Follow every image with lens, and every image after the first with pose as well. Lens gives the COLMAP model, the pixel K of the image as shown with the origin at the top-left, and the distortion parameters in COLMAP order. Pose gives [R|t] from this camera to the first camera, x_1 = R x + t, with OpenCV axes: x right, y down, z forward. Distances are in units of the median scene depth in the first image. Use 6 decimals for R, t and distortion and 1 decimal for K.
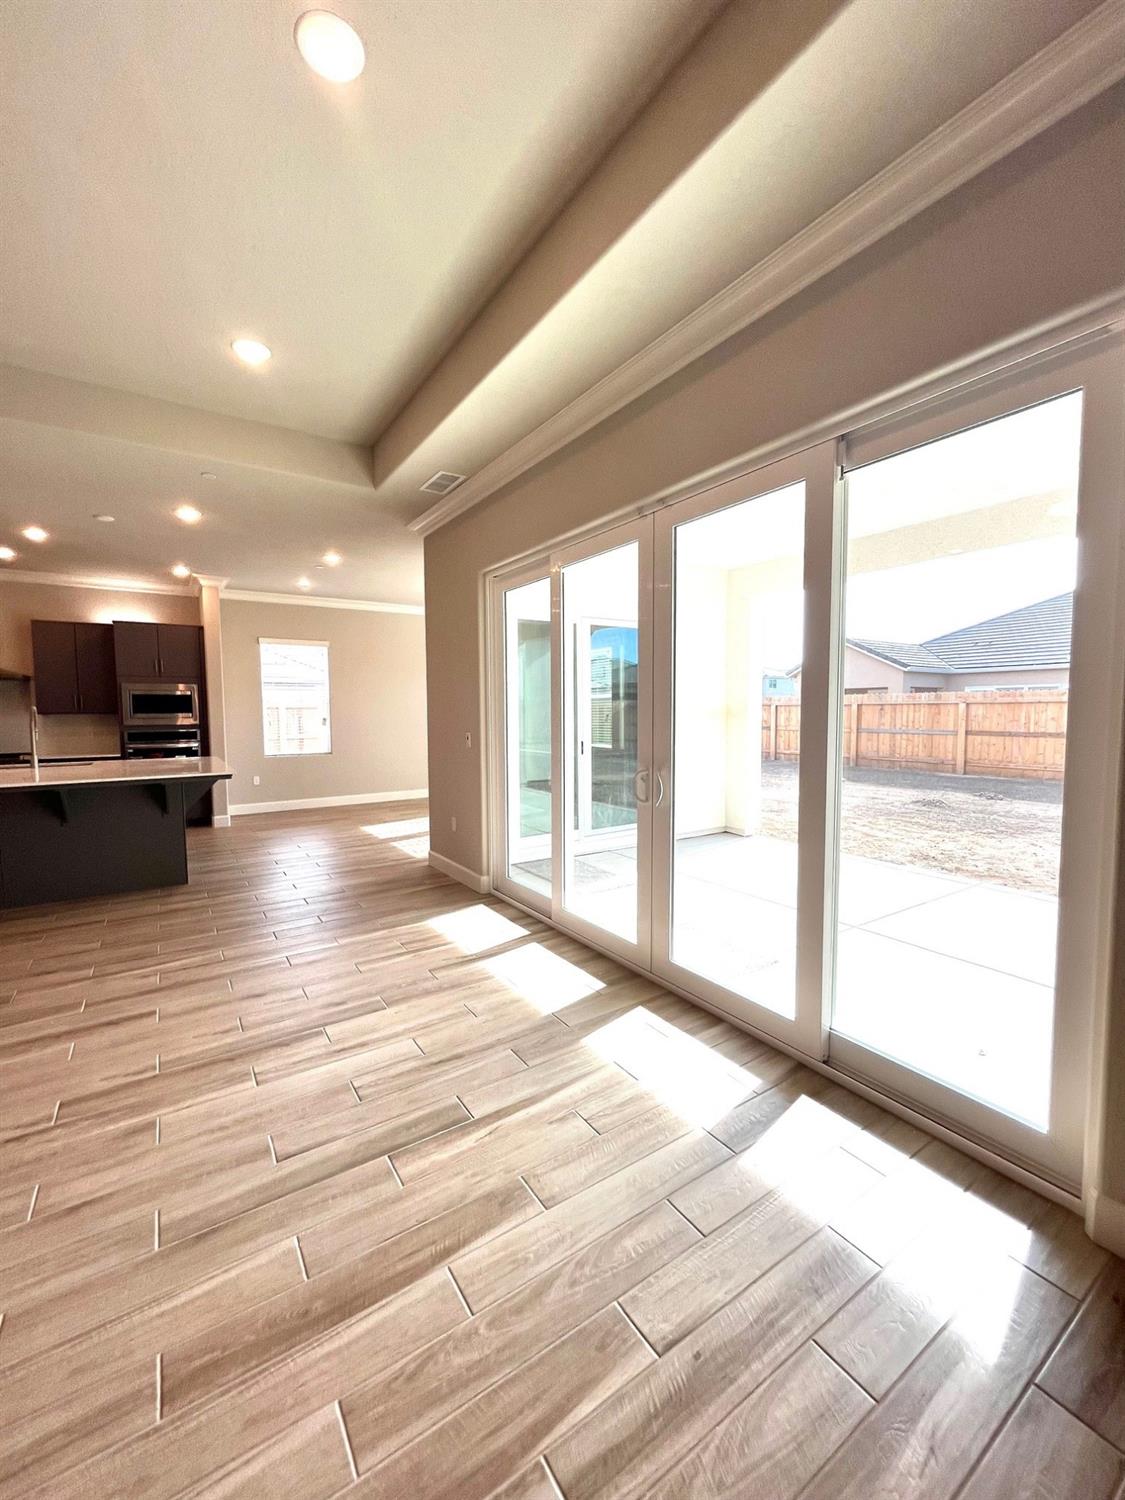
lens RADIAL K [[607.1, 0, 562.5], [0, 607.1, 750.0], [0, 0, 1]] dist [-0.004163, 0.000755]
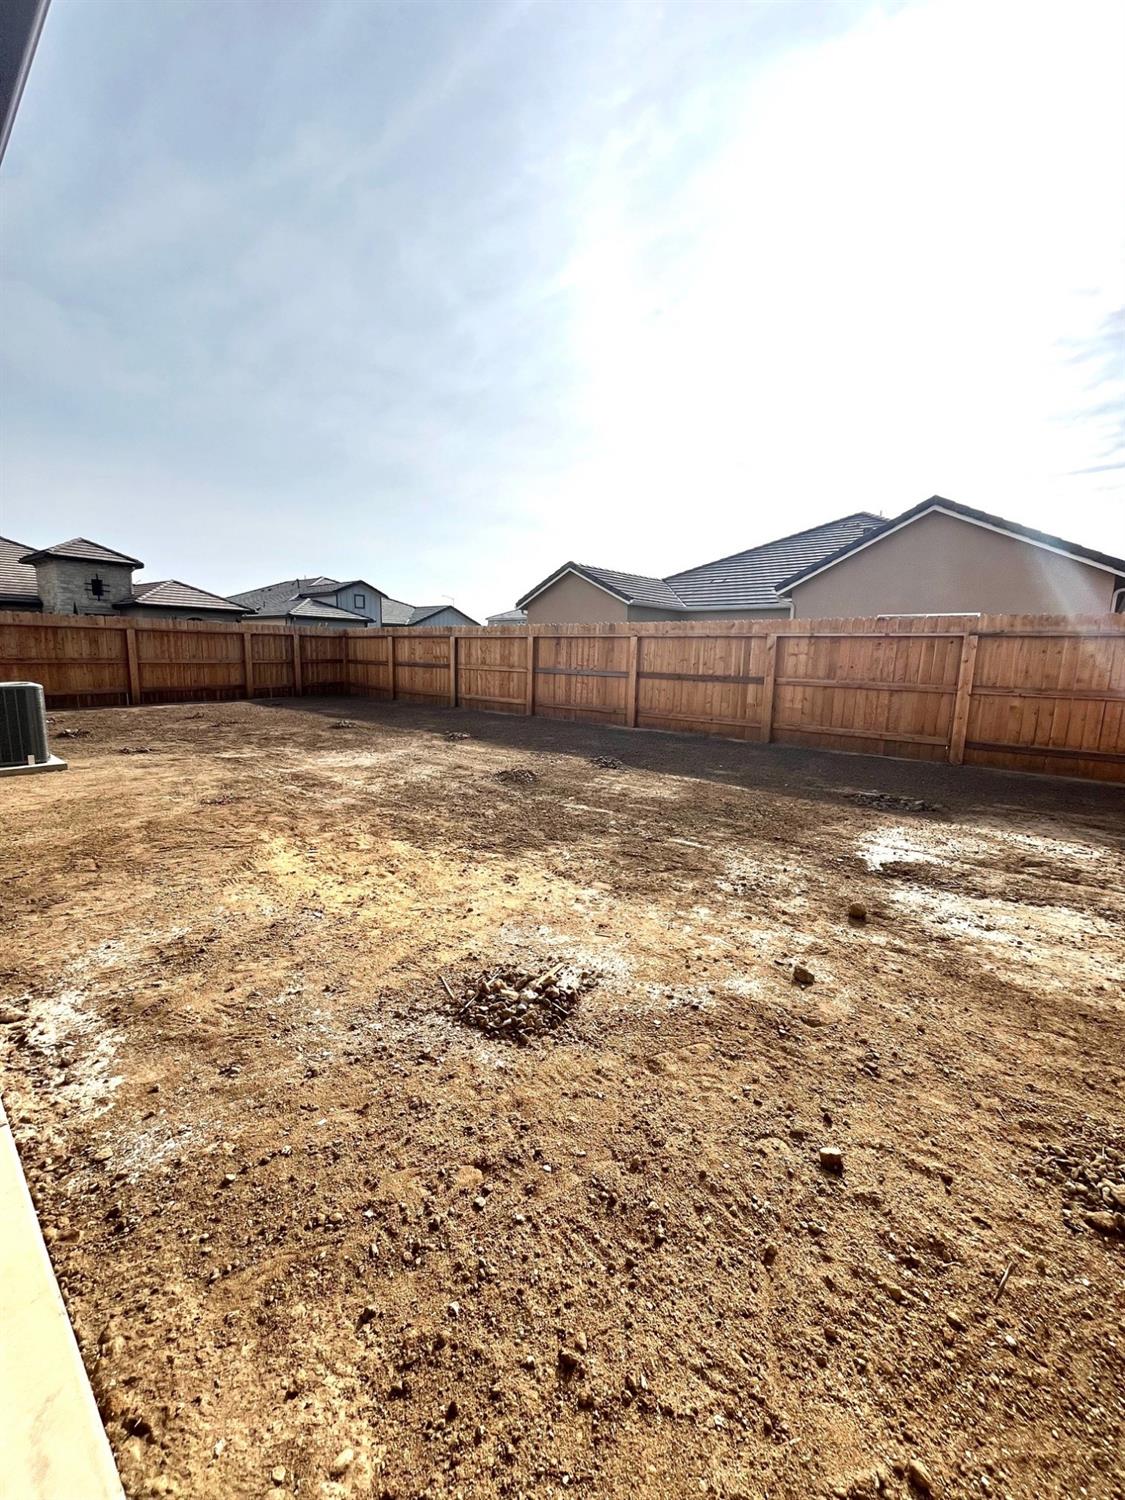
lens RADIAL K [[607.1, 0, 562.5], [0, 607.1, 750.0], [0, 0, 1]] dist [-0.004163, 0.000755]
pose [[0.964259, -0.014568, 0.264559, 0.351405], [-0.010461, 0.995616, 0.092953, -0.003034], [-0.264754, -0.092399, 0.959879, 0.248102]]
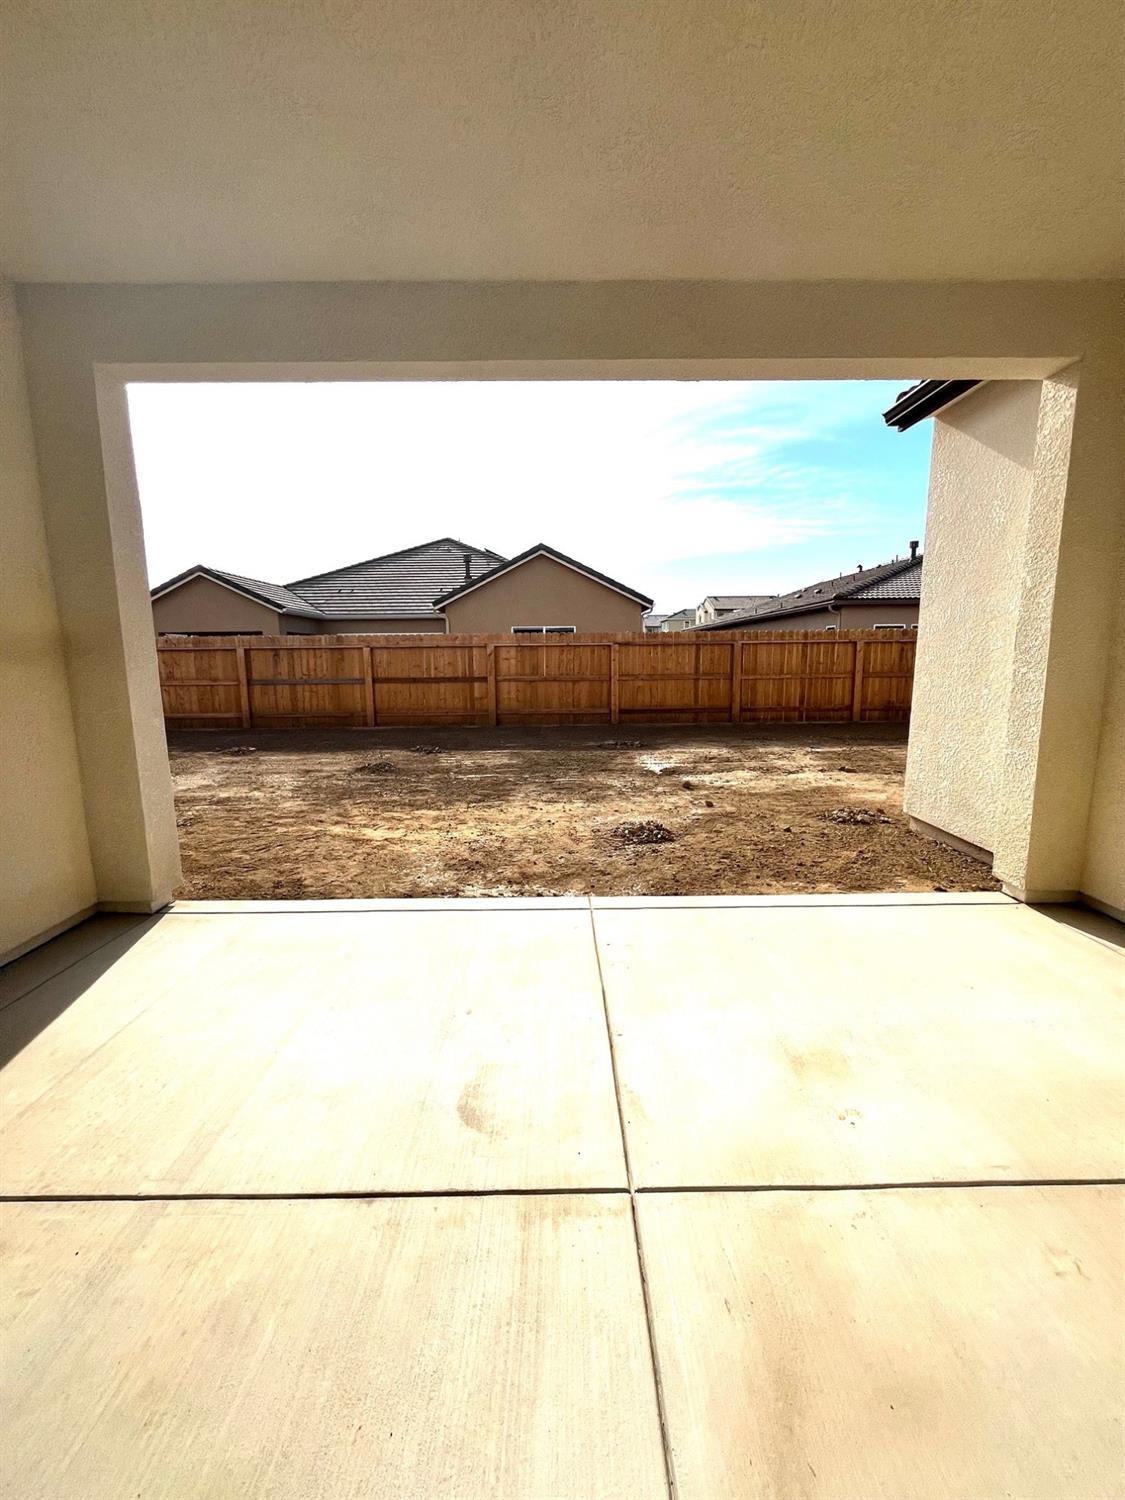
lens RADIAL K [[607.1, 0, 562.5], [0, 607.1, 750.0], [0, 0, 1]] dist [-0.004163, 0.000755]
pose [[0.548342, -0.125773, 0.826742, 0.054598], [0.061243, 0.992010, 0.110296, -0.007782], [-0.834008, -0.009848, 0.551664, 0.253814]]
